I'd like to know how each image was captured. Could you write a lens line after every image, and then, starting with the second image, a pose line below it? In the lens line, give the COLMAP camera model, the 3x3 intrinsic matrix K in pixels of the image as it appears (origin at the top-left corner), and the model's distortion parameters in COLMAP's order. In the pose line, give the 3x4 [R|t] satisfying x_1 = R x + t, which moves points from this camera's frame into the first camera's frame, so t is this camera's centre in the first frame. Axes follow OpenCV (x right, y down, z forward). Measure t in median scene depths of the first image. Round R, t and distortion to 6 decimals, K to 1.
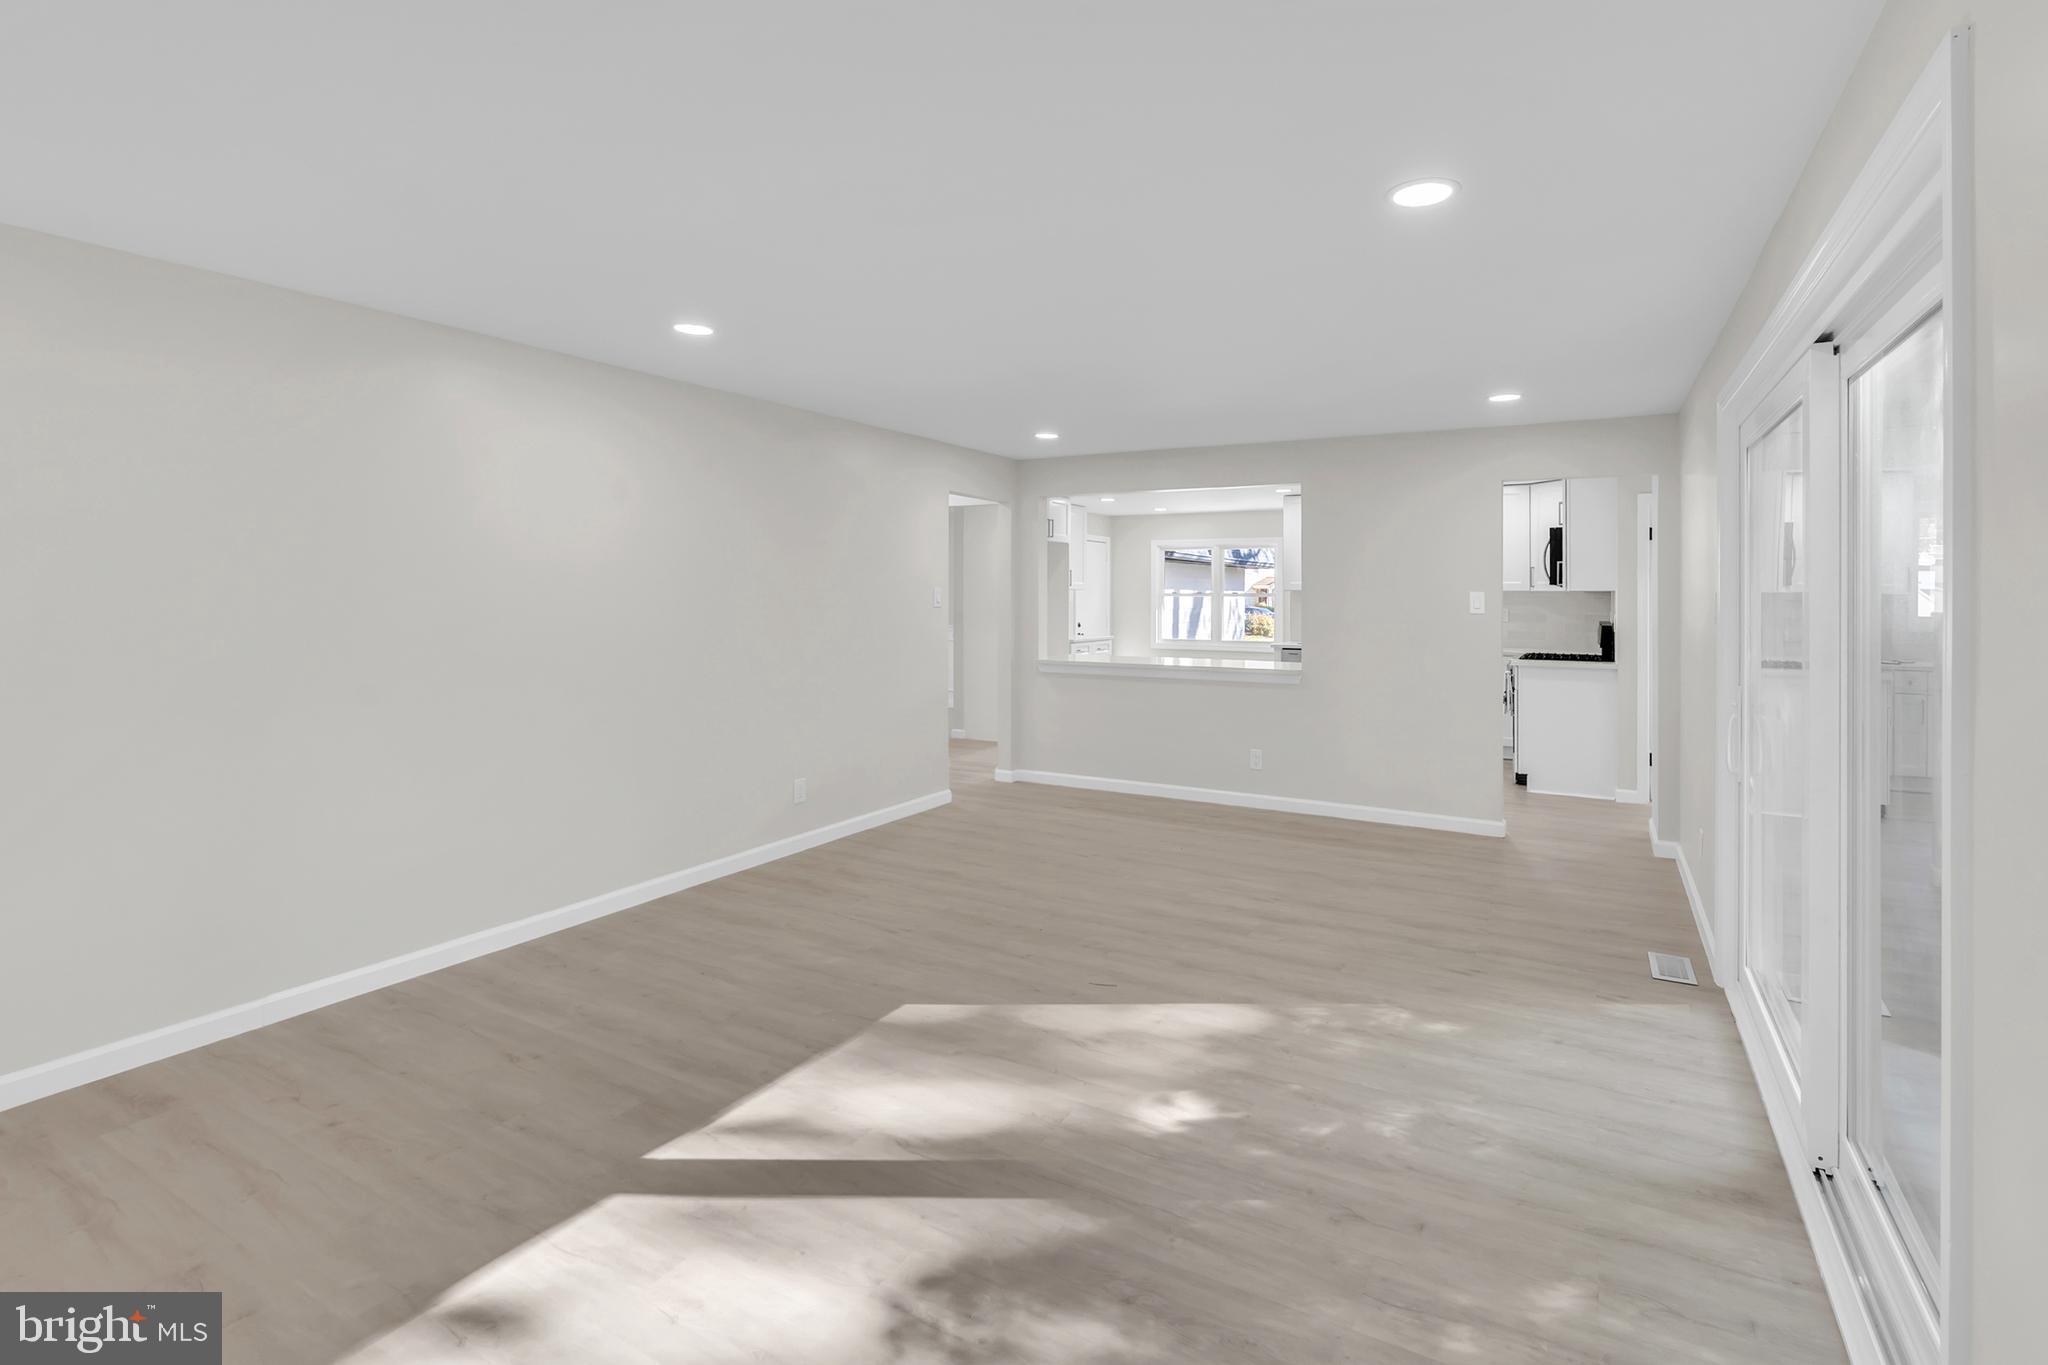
lens RADIAL K [[953.5, 0, 1068.5], [0, 953.5, 581.6], [0, 0, 1]] dist [0.000606, 0.000247]
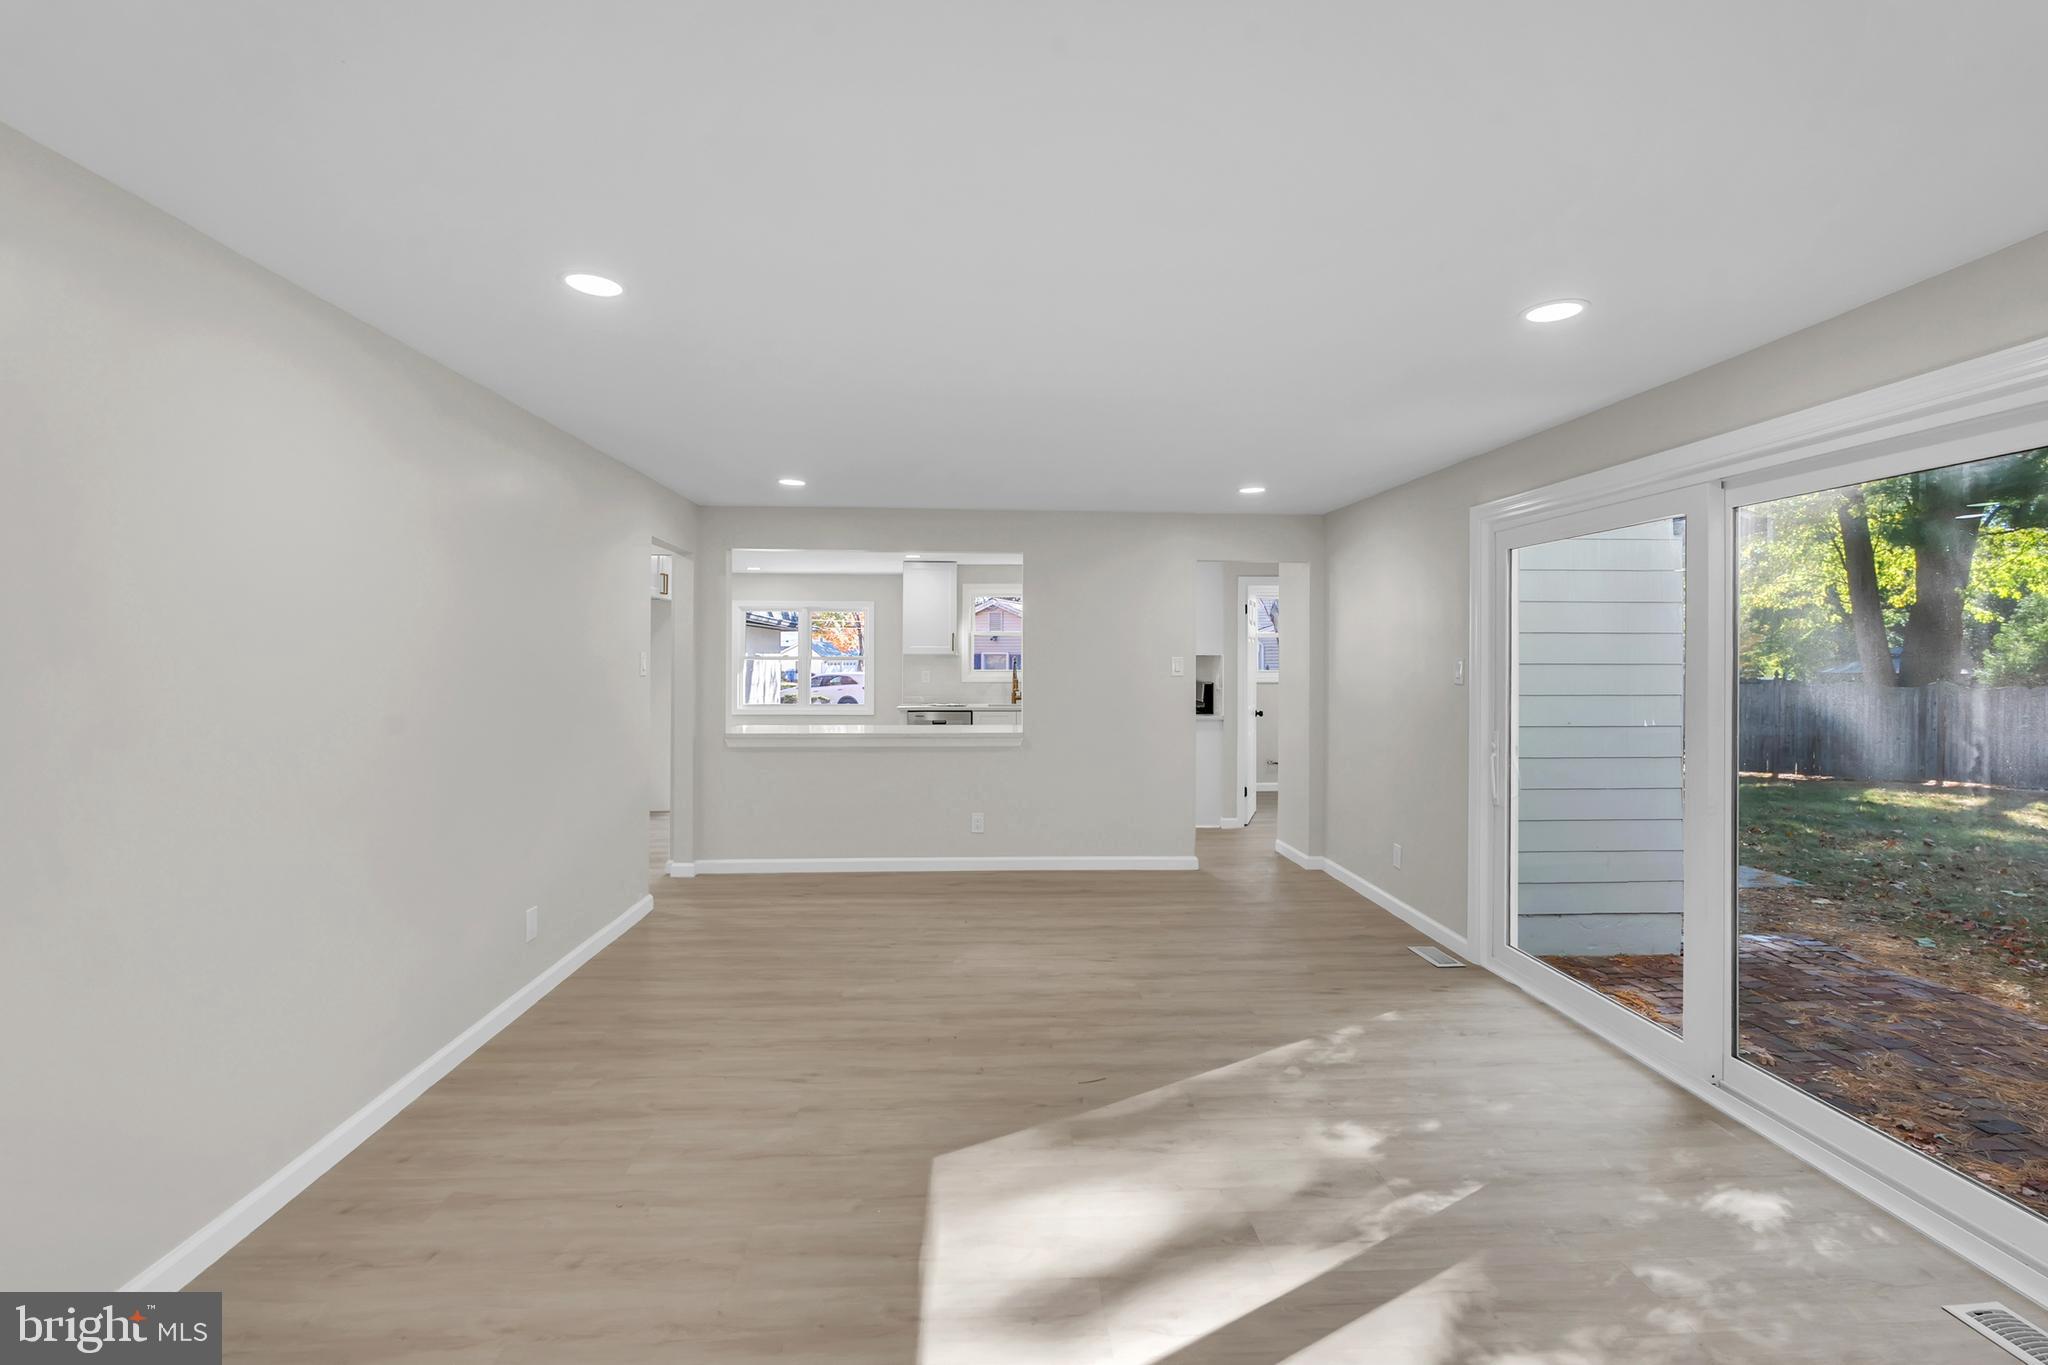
lens RADIAL K [[907.3, 0, 1025.5], [0, 907.3, 655.6], [0, 0, 1]] dist [-0.001375, -0.000420]
pose [[0.847446, 0.001124, 0.530880, -0.294451], [-0.007749, 0.999917, 0.010253, -0.001679], [-0.530824, -0.012803, 0.847385, 0.171562]]
